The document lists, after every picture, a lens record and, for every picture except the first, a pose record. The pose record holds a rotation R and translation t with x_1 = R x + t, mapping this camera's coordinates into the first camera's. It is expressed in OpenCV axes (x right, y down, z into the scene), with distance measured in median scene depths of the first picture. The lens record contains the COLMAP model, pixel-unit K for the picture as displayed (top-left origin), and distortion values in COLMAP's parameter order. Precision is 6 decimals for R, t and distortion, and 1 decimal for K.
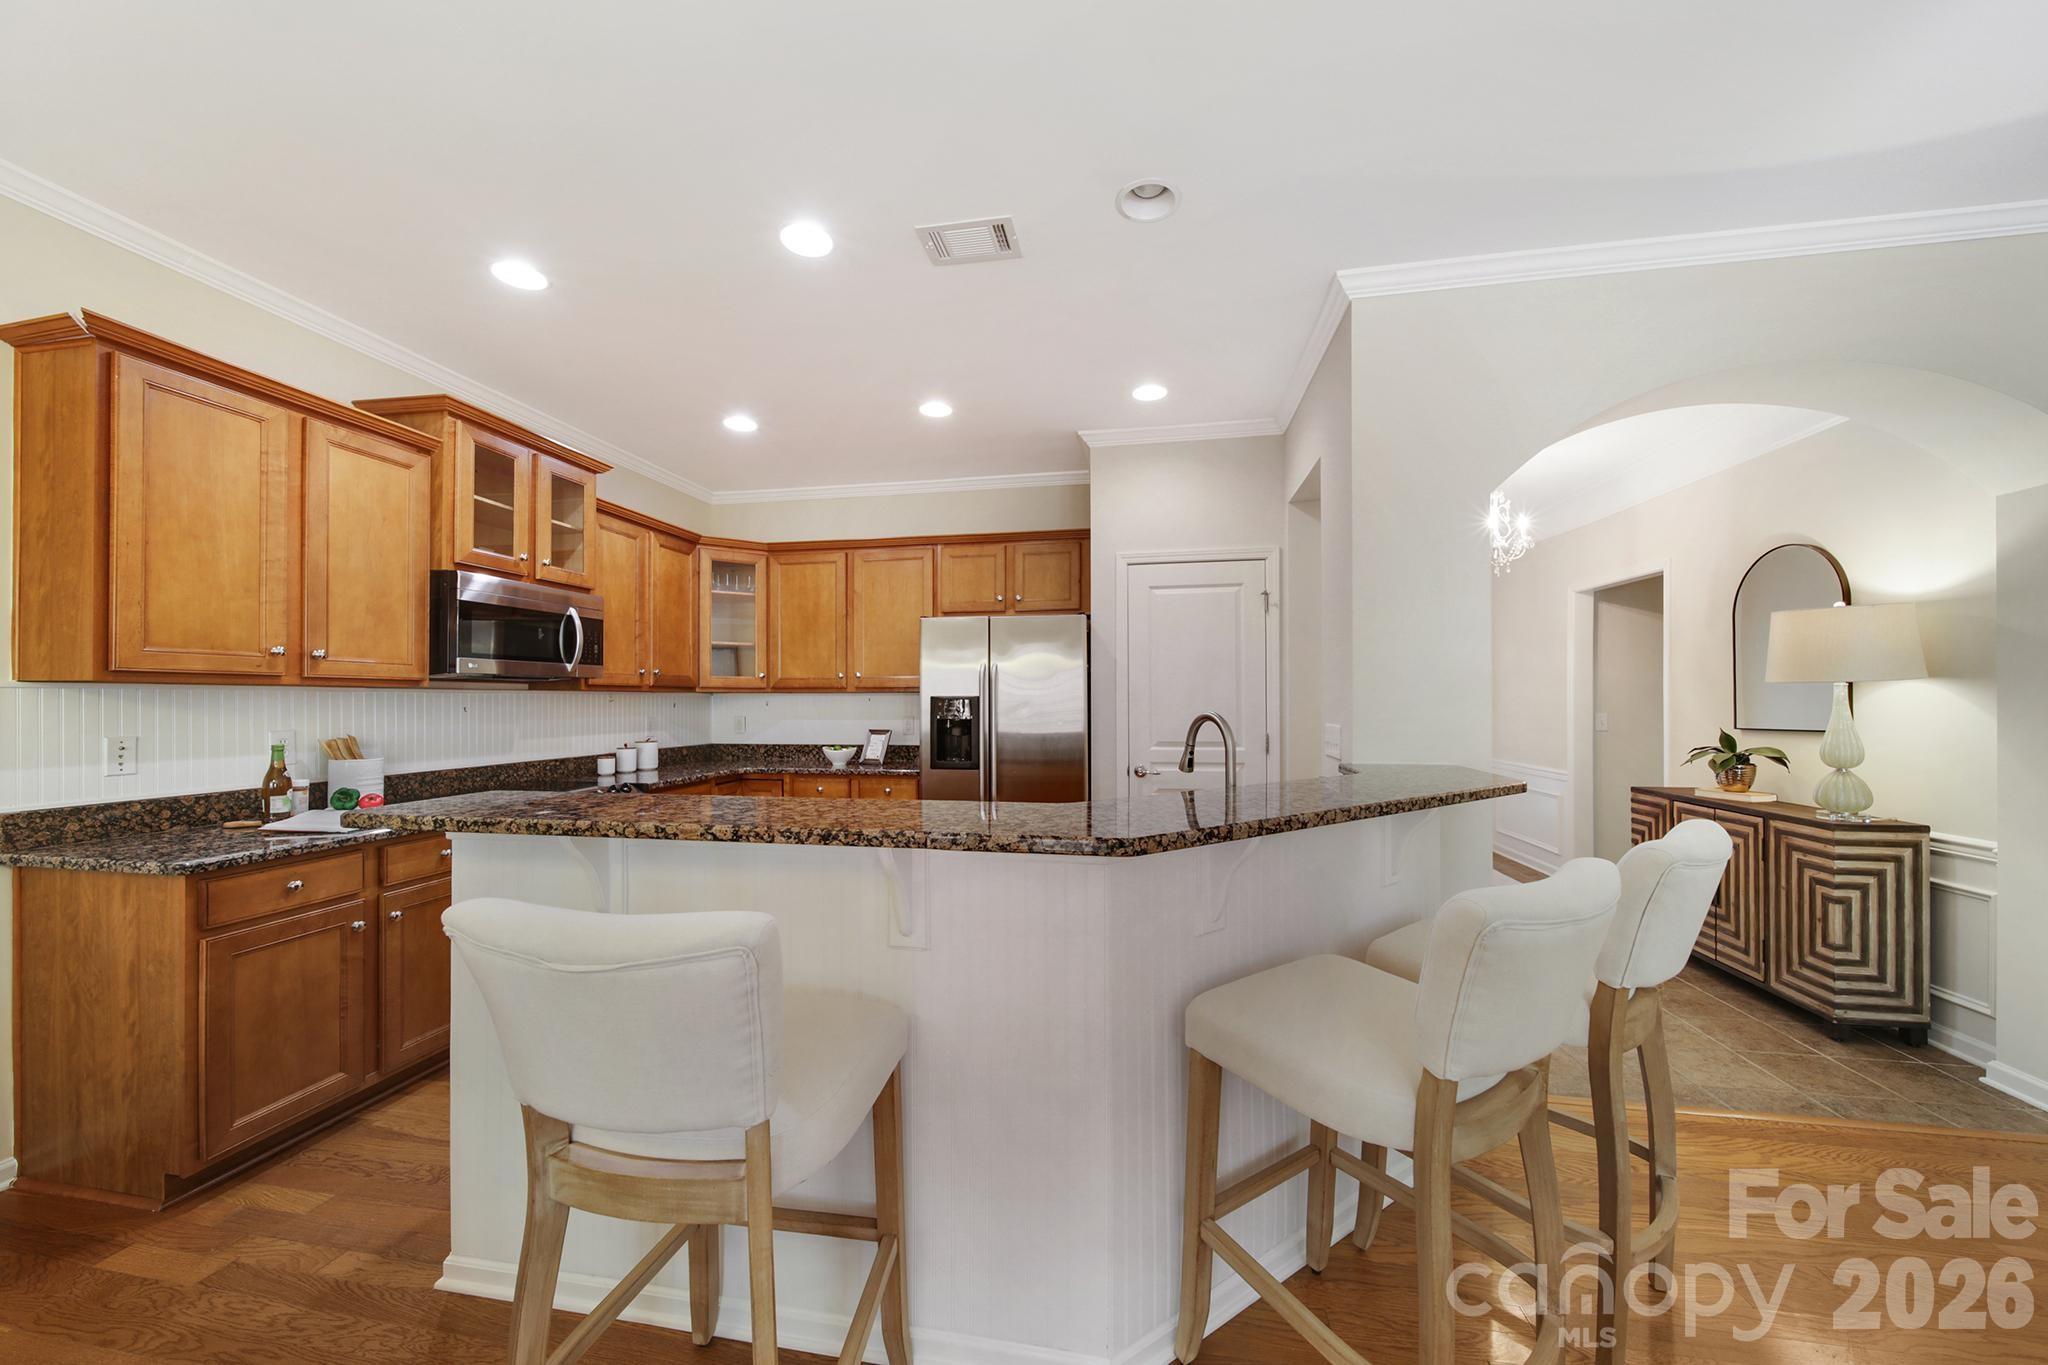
lens RADIAL K [[728.5, 0, 1022.3], [0, 728.5, 697.9], [0, 0, 1]] dist [0.000068, 0.000092]
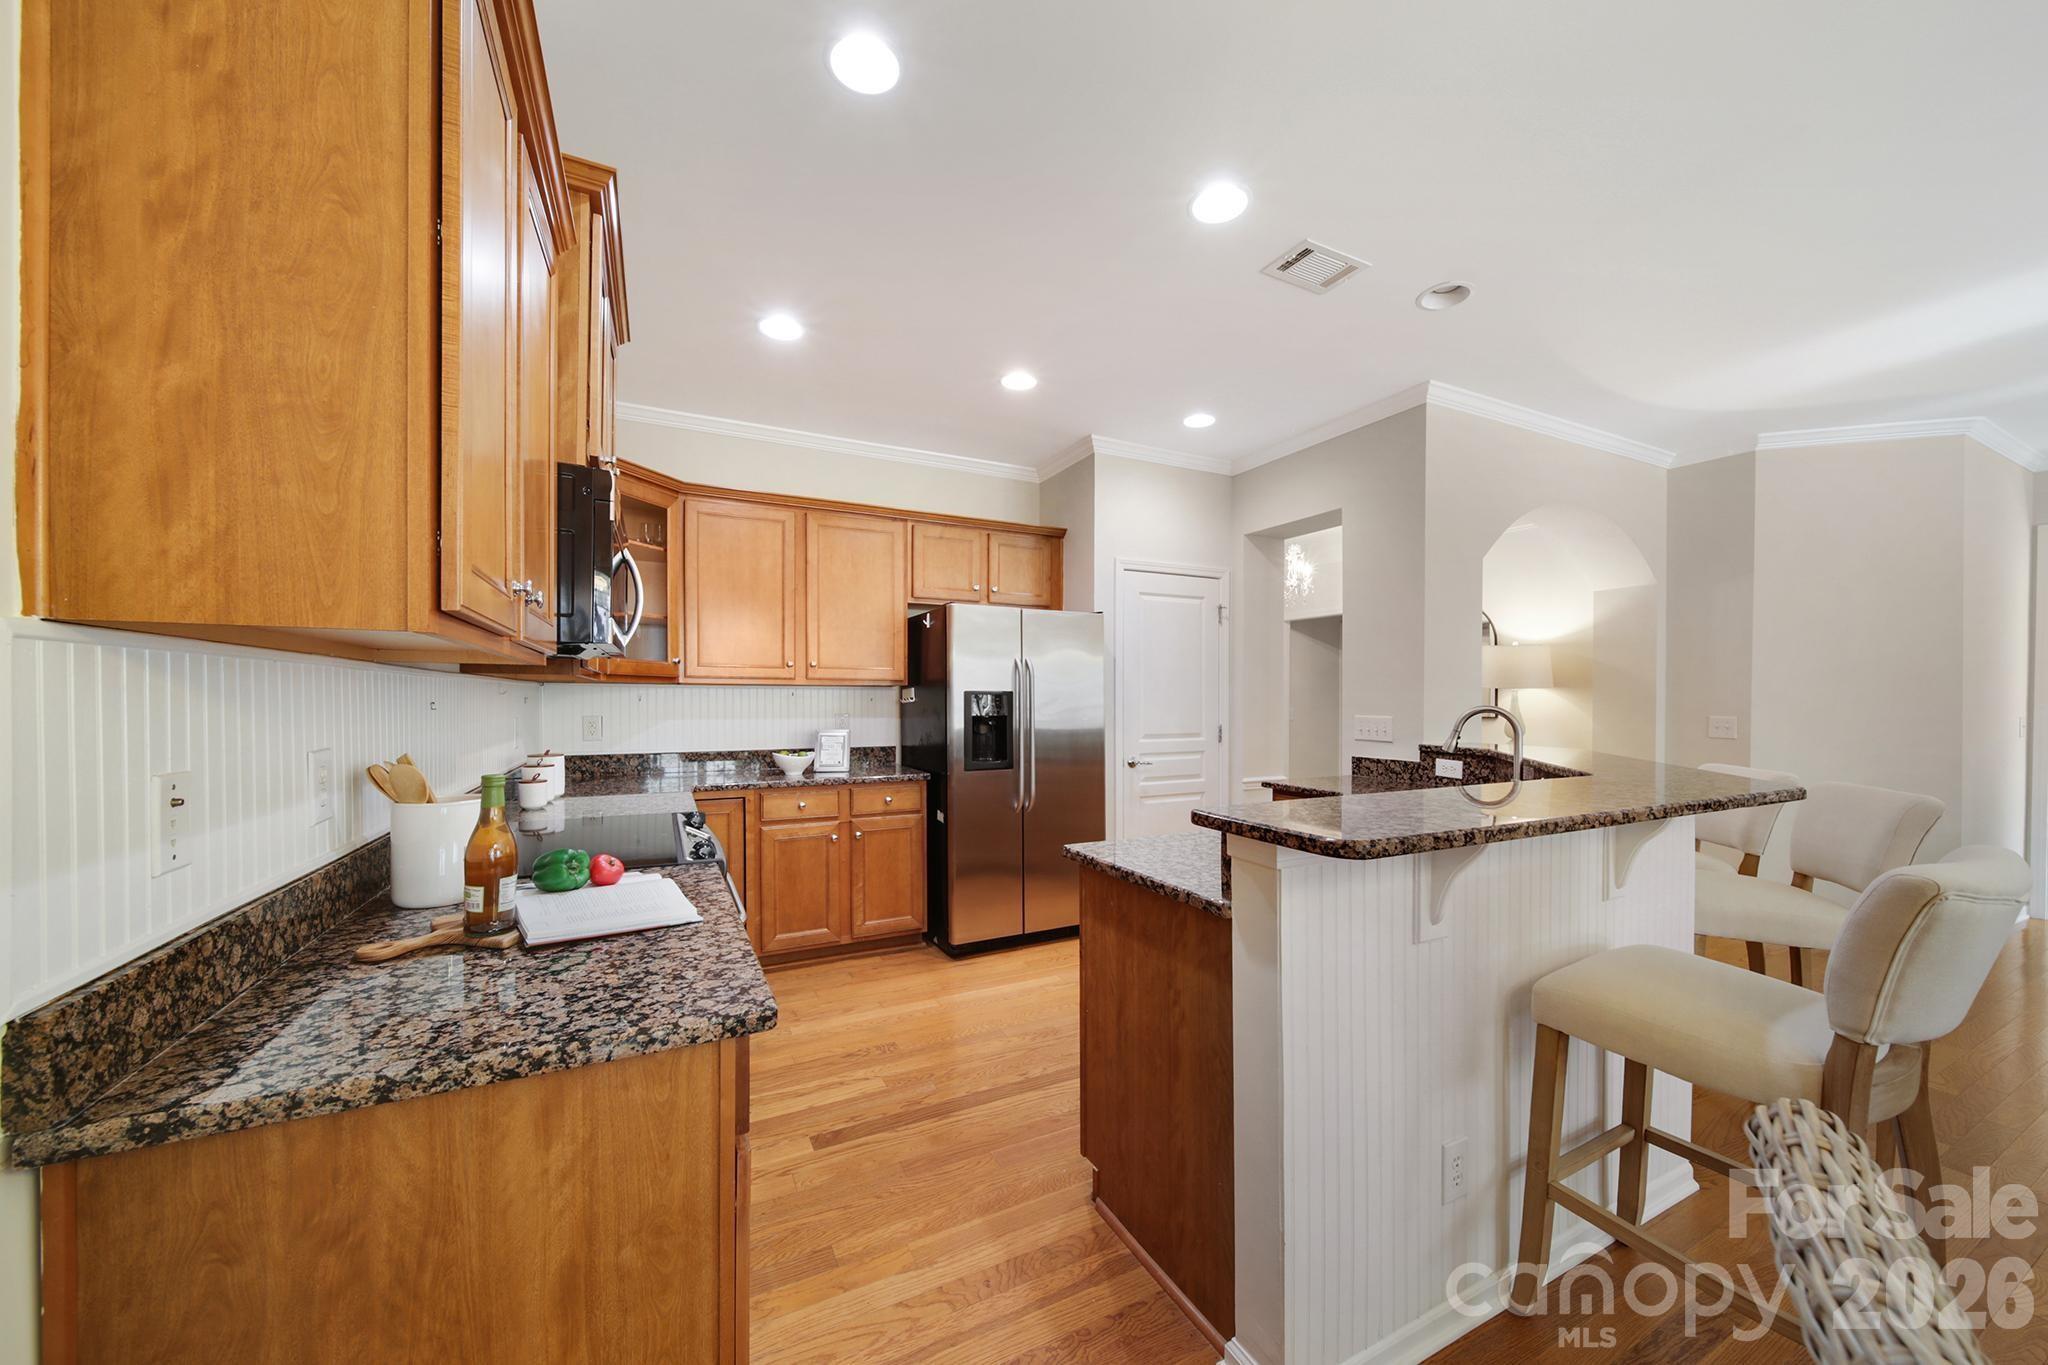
lens RADIAL K [[730.5, 0, 1026.6], [0, 730.5, 701.9], [0, 0, 1]] dist [-0.001538, -0.000006]
pose [[0.798888, 0.001706, 0.601477, -0.741596], [-0.006581, 0.999961, 0.005904, 0.006479], [-0.601444, -0.008675, 0.798868, 0.275449]]
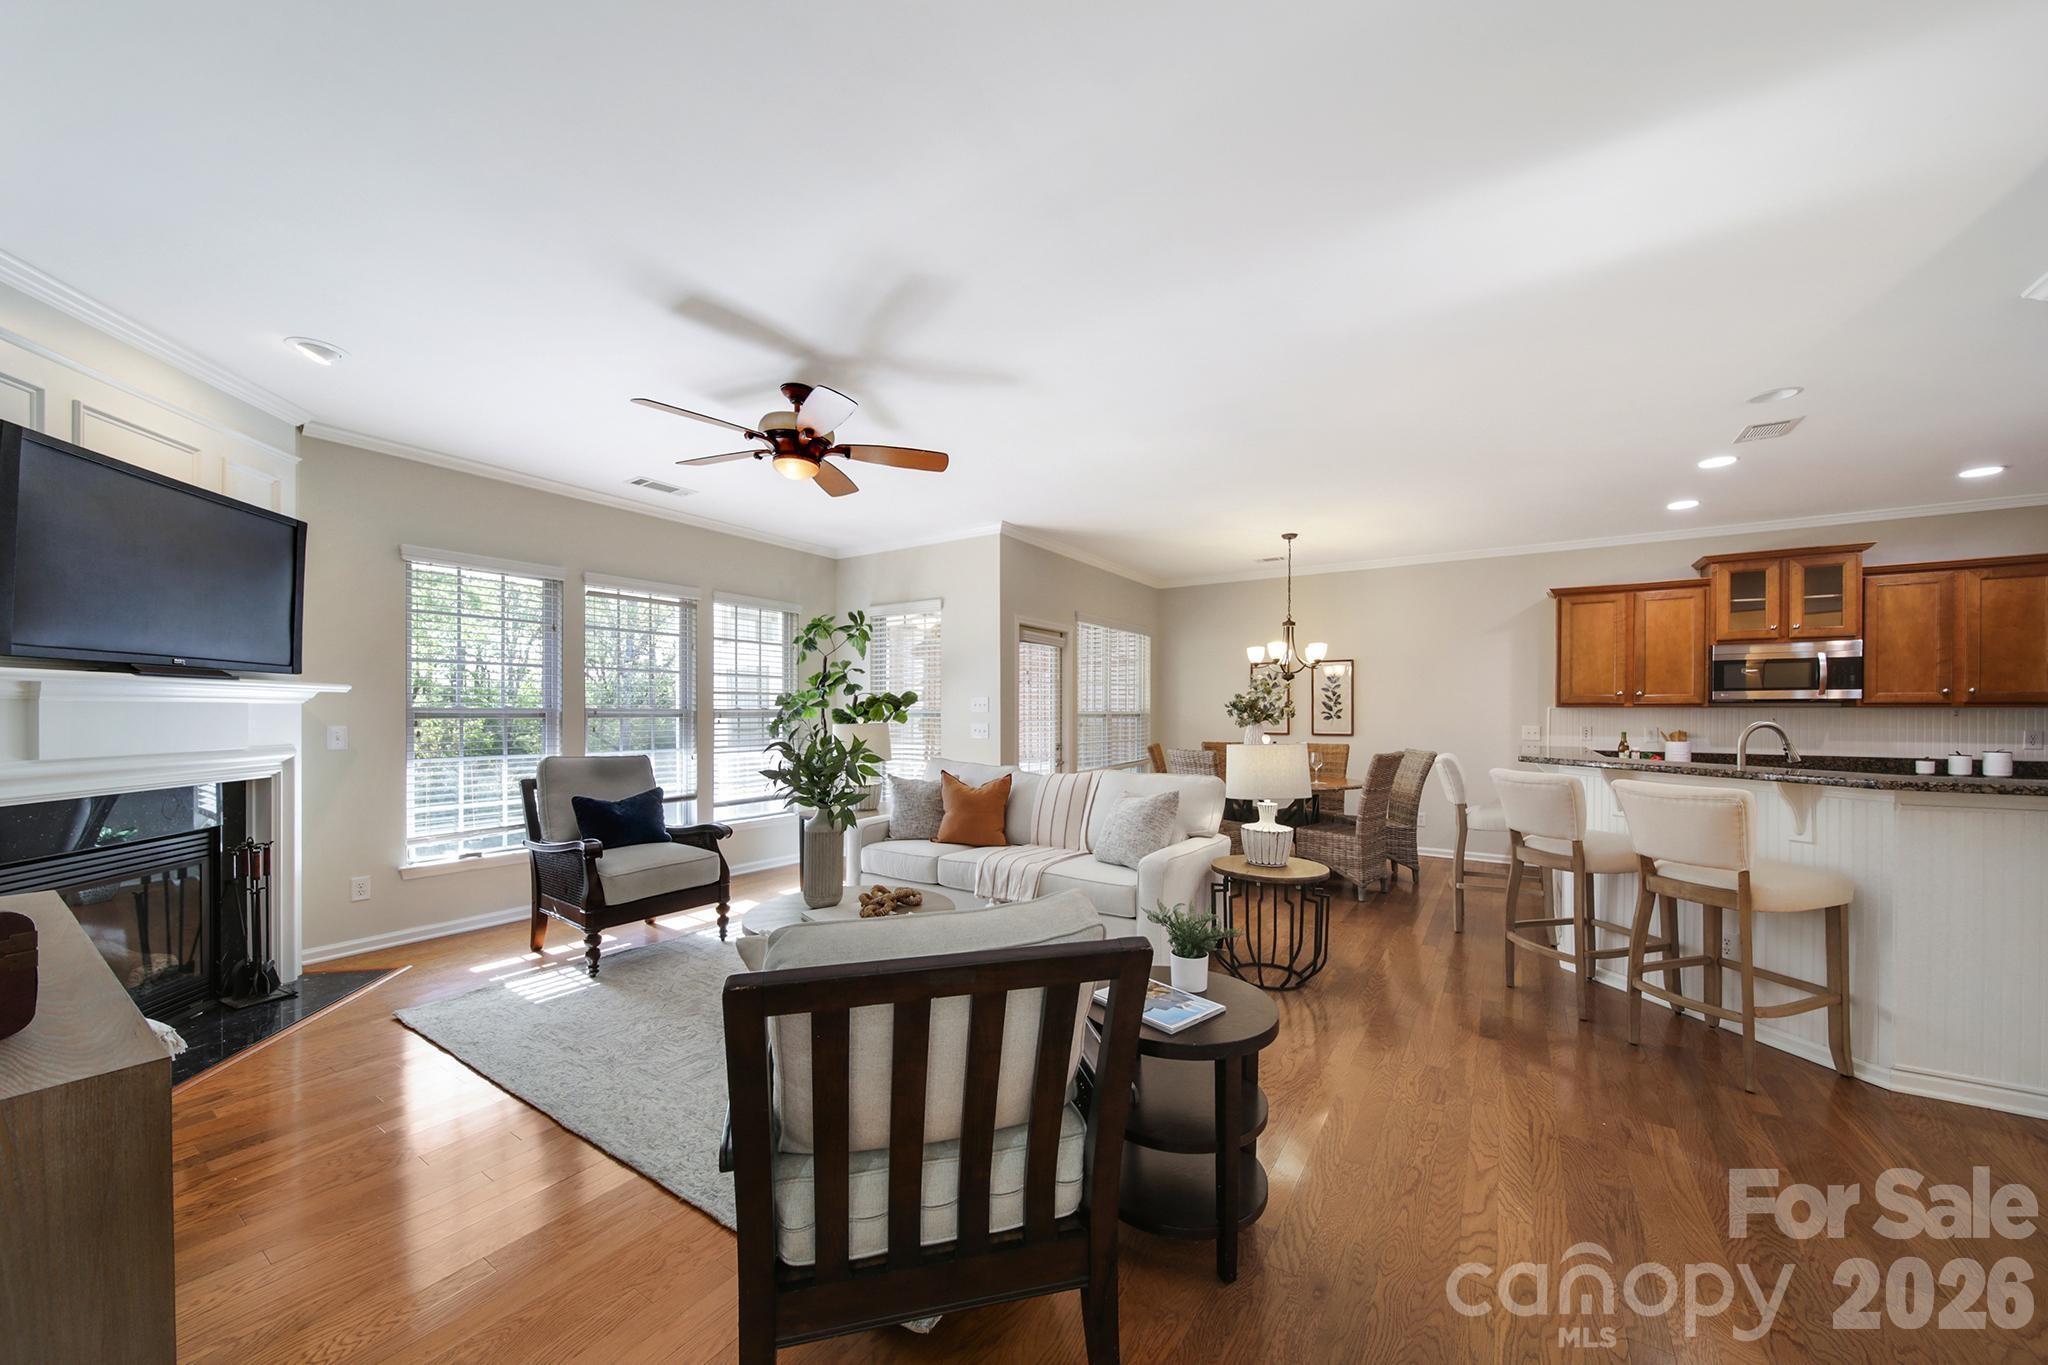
lens RADIAL K [[736.9, 0, 1025.3], [0, 736.9, 711.1], [0, 0, 1]] dist [-0.000919, -0.000194]
pose [[-0.393054, -0.000875, -0.919515, 1.454444], [-0.000512, 1.000000, -0.000732, -0.001581], [0.919515, 0.000183, -0.393054, 0.094057]]
